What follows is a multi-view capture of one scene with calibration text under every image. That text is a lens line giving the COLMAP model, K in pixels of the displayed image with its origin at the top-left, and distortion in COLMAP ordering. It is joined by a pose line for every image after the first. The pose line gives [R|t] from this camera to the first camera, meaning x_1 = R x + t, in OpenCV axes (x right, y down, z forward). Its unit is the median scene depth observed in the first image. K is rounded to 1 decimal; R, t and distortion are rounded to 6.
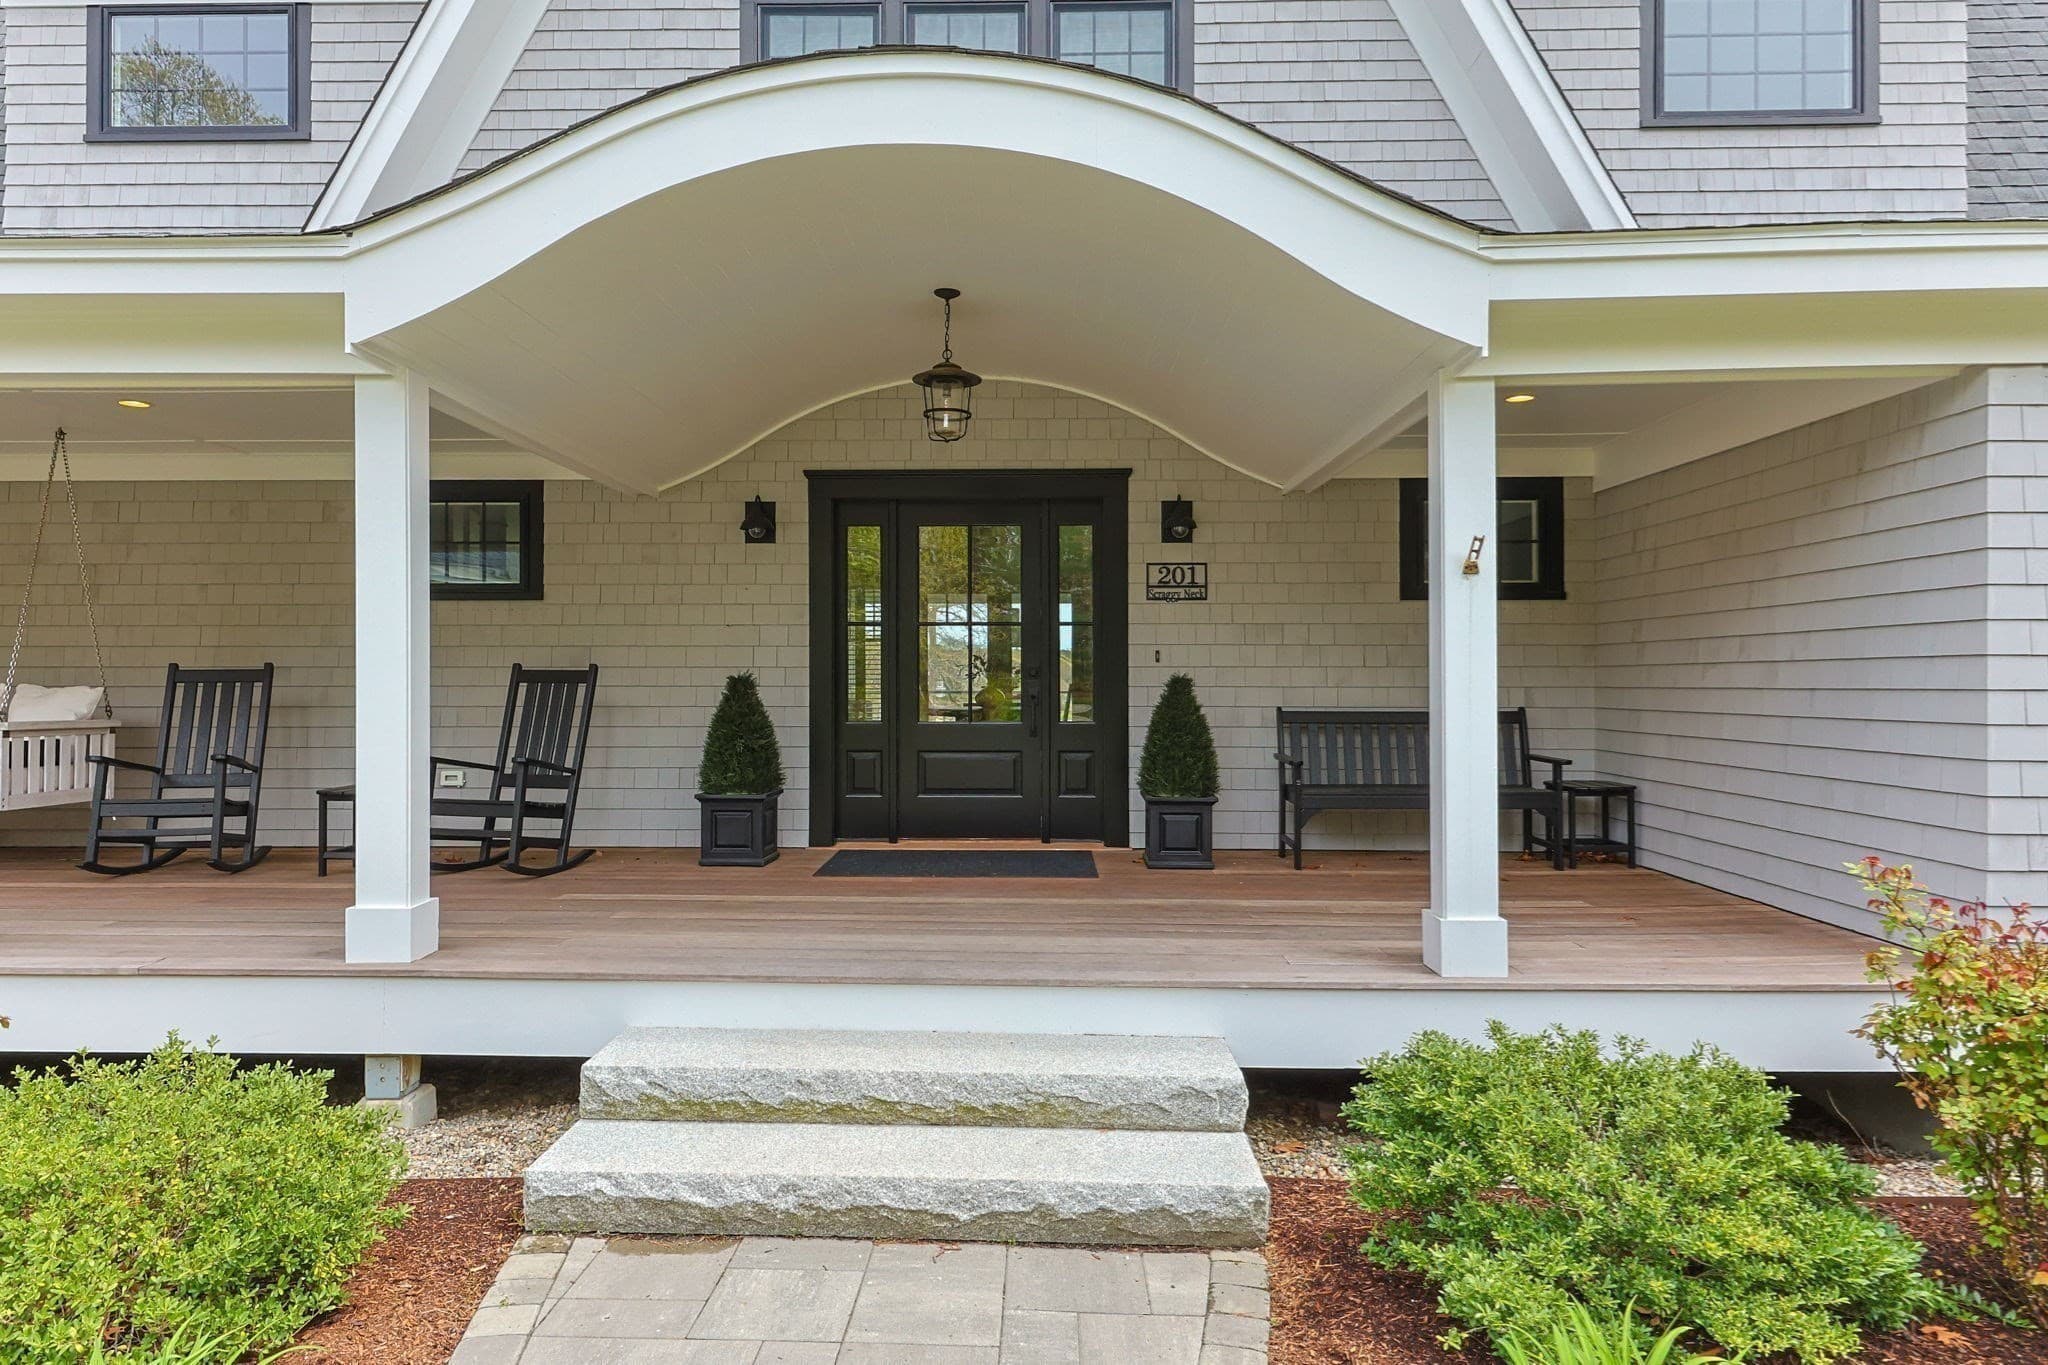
lens RADIAL K [[1246.0, 0, 1003.8], [0, 1246.0, 685.8], [0, 0, 1]] dist [0.026493, -0.001025]
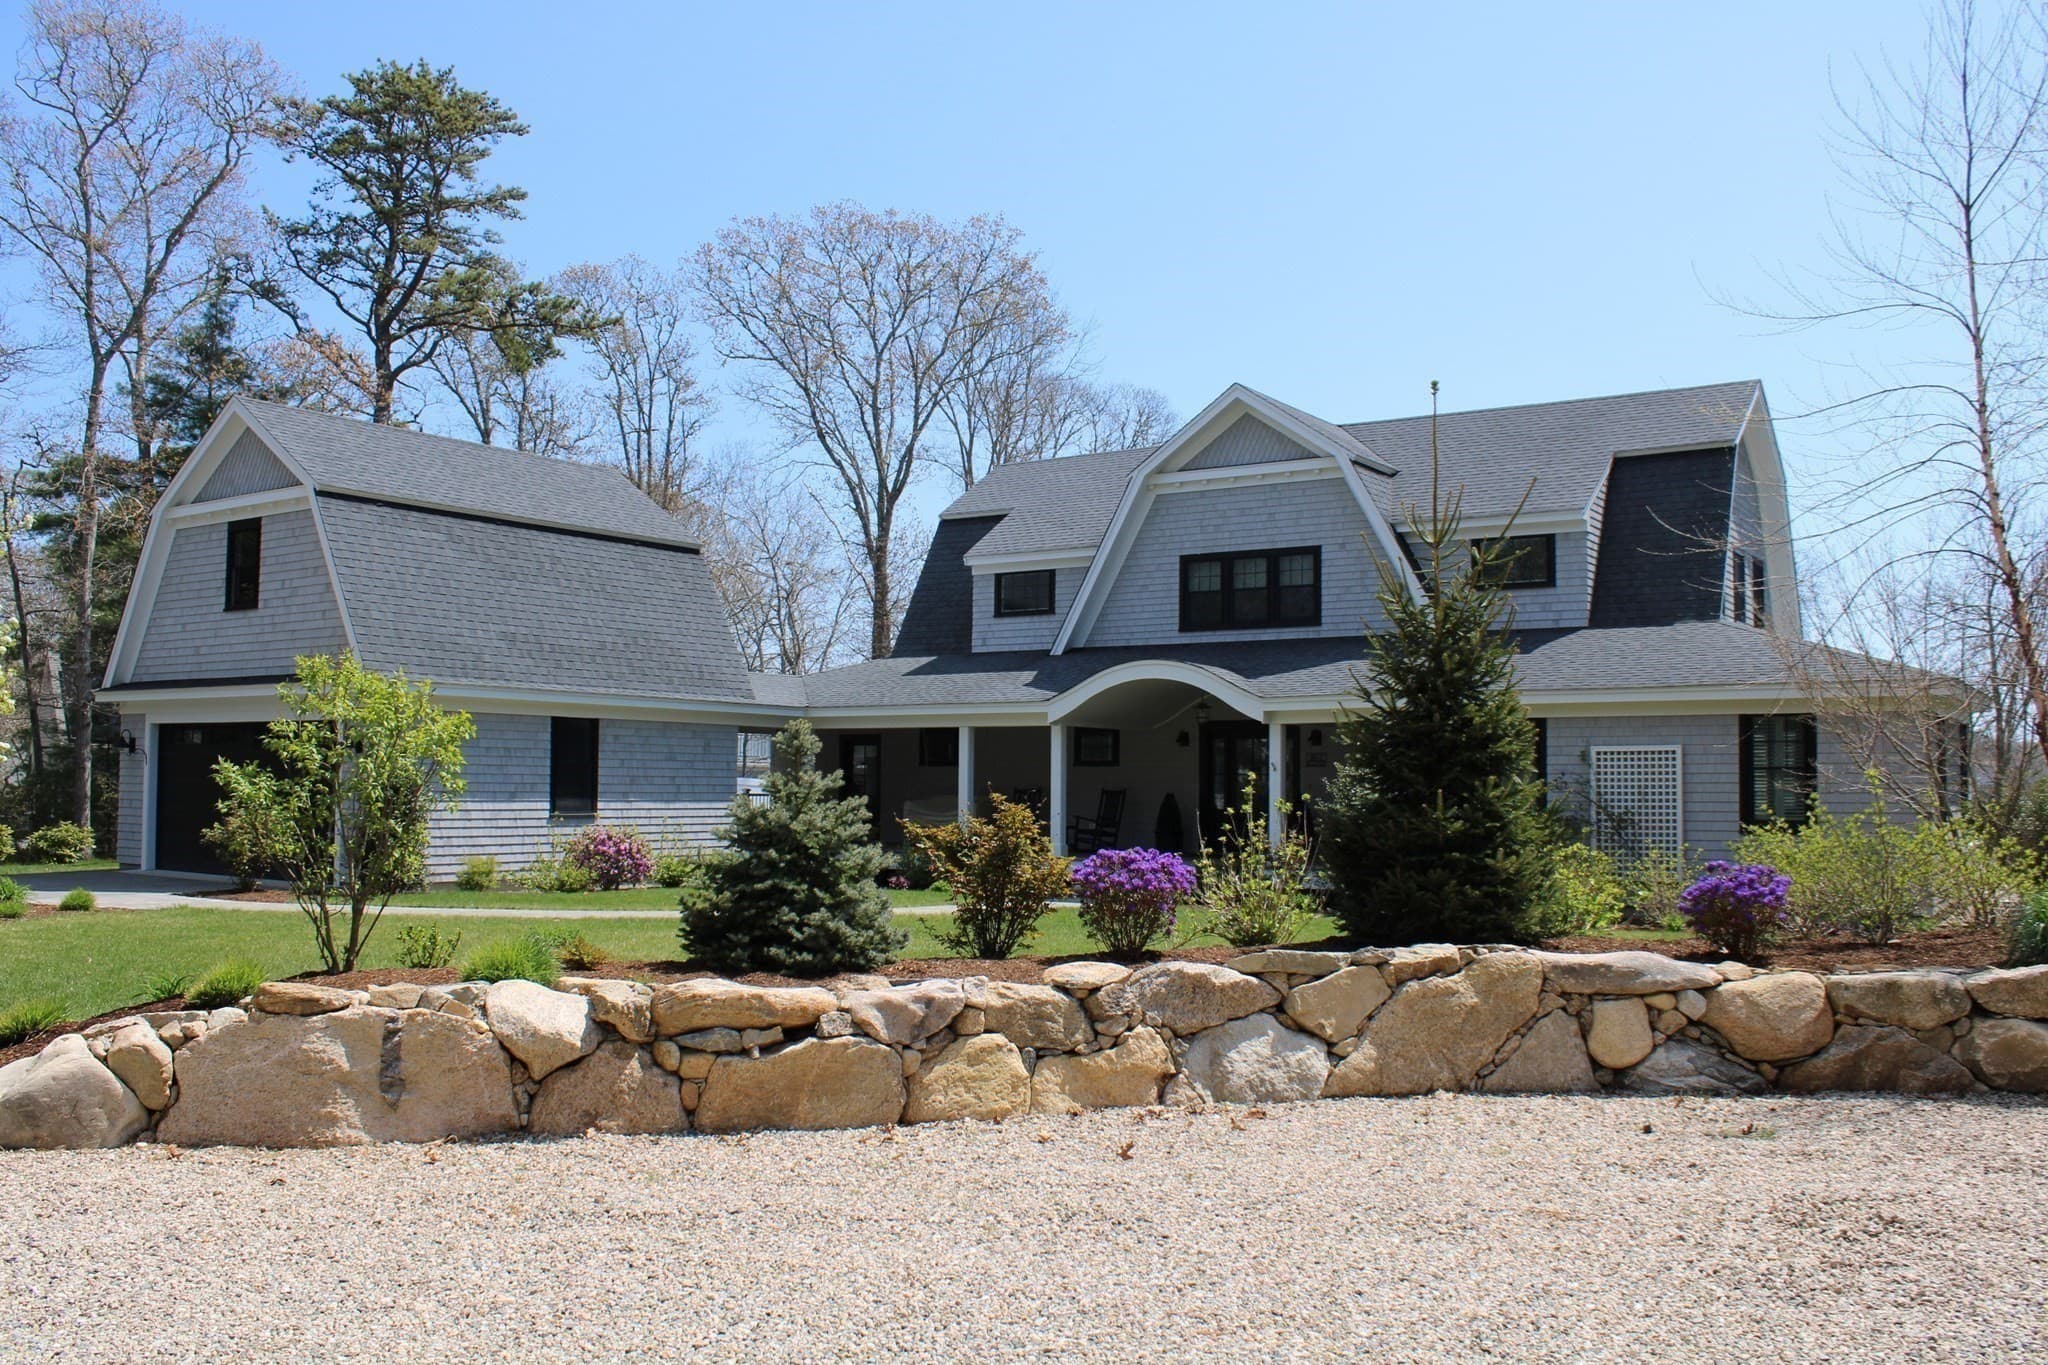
lens RADIAL K [[1749.0, 0, 1019.4], [0, 1749.0, 671.3], [0, 0, 1]] dist [-0.131480, -0.002789]
pose [[0.835123, -0.027941, -0.549354, 1.727260], [-0.004650, 0.998315, -0.057845, -0.053030], [0.550044, 0.050862, 0.833585, -2.608915]]
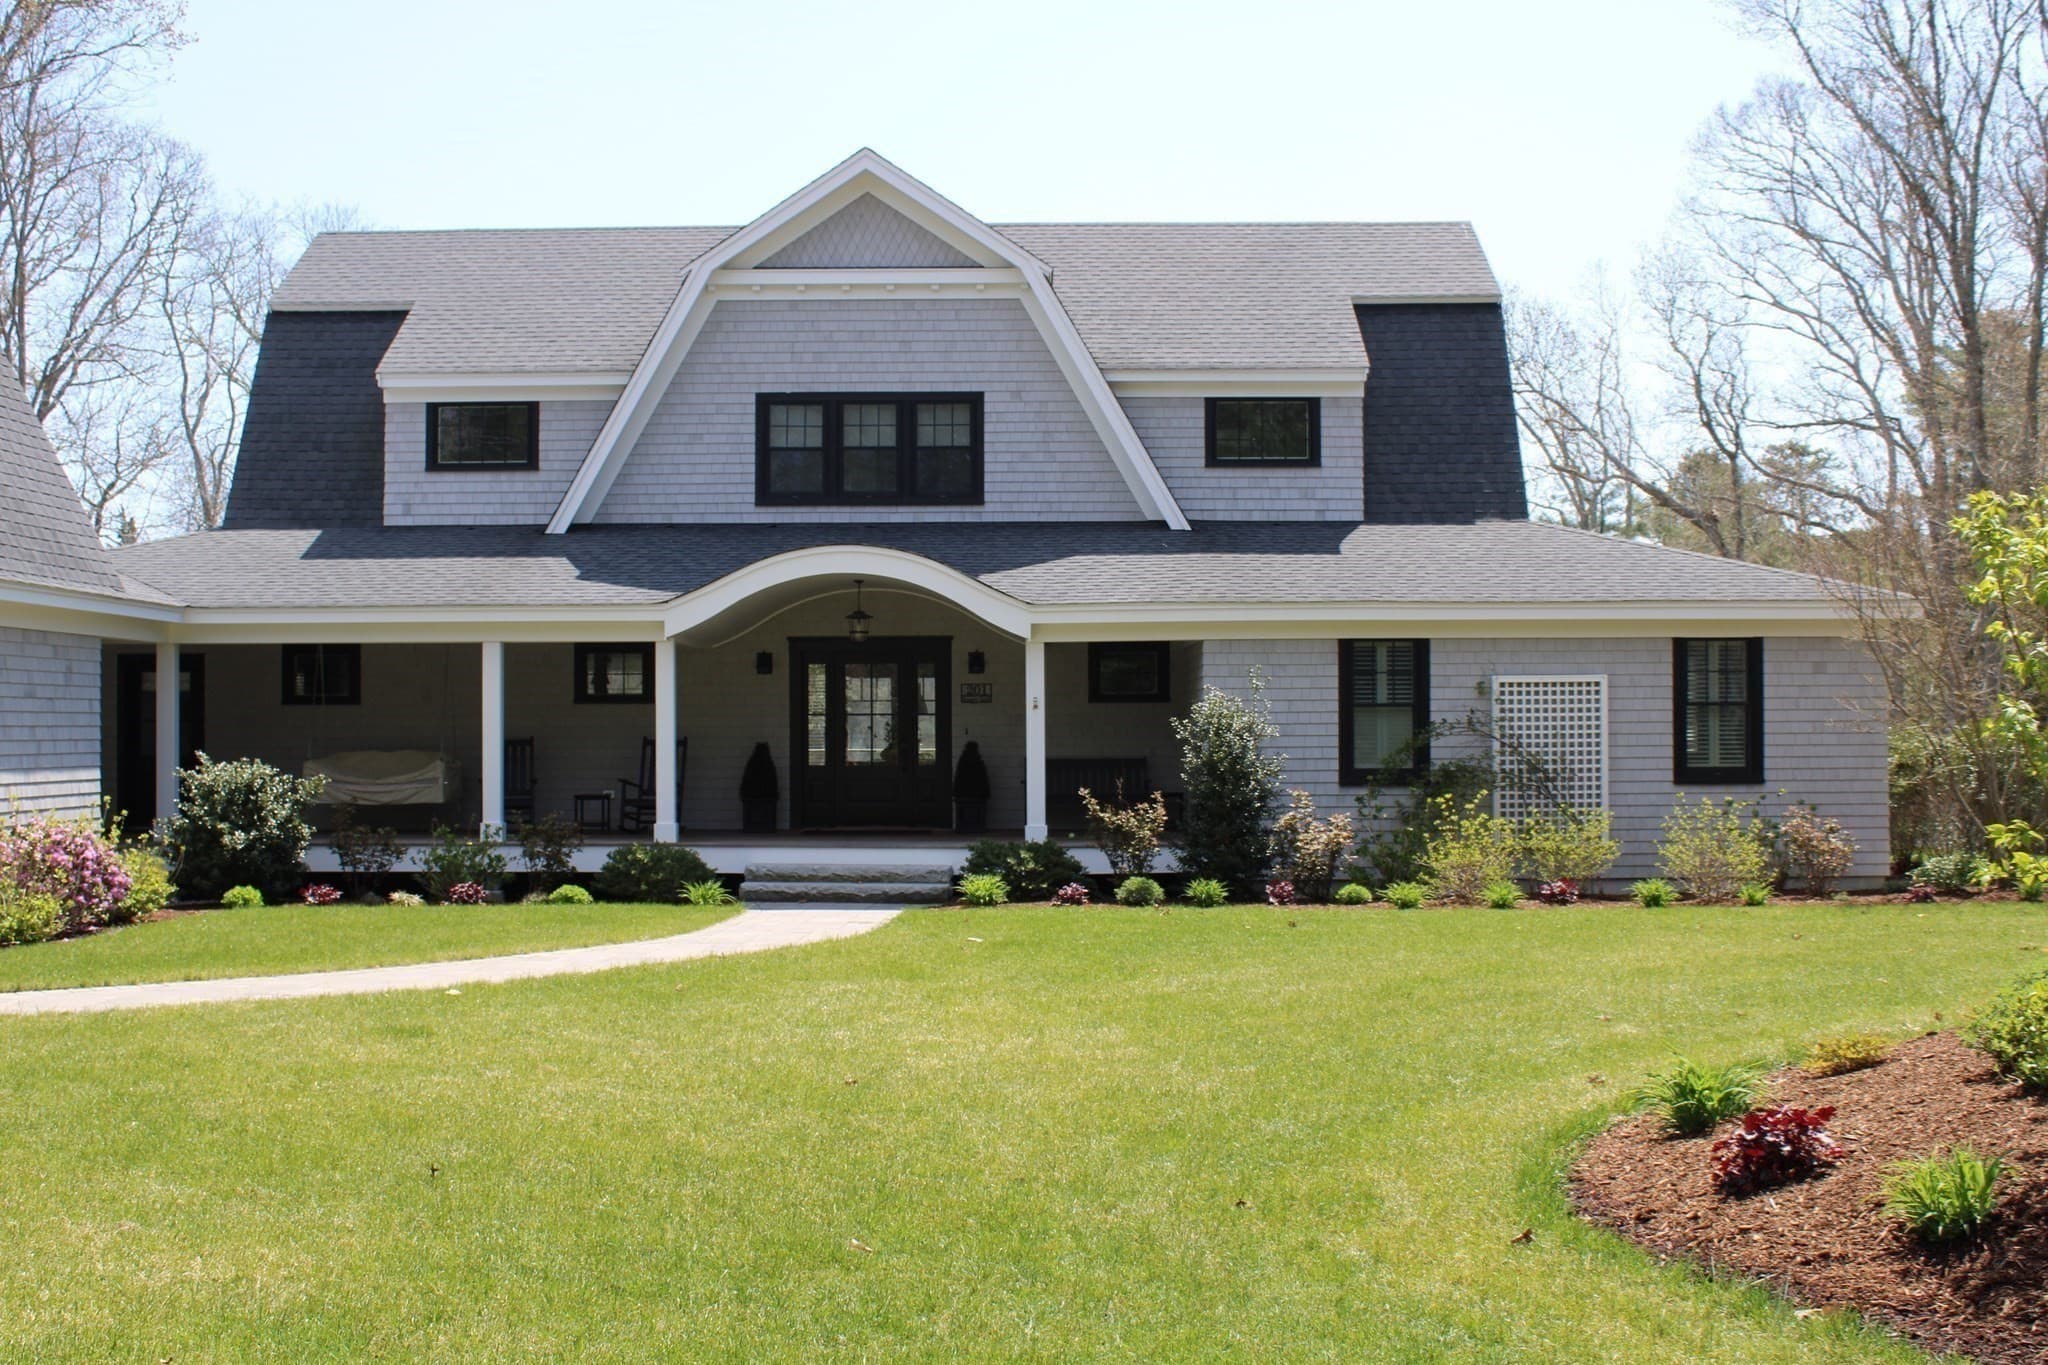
lens RADIAL K [[2288.5, 0, 1014.4], [0, 2288.5, 672.5], [0, 0, 1]] dist [-0.113520, 0.000000]
pose [[0.999968, -0.002961, 0.007486, 0.172837], [0.003080, 0.999868, -0.015936, -0.058426], [-0.007437, 0.015958, 0.999845, -2.632161]]
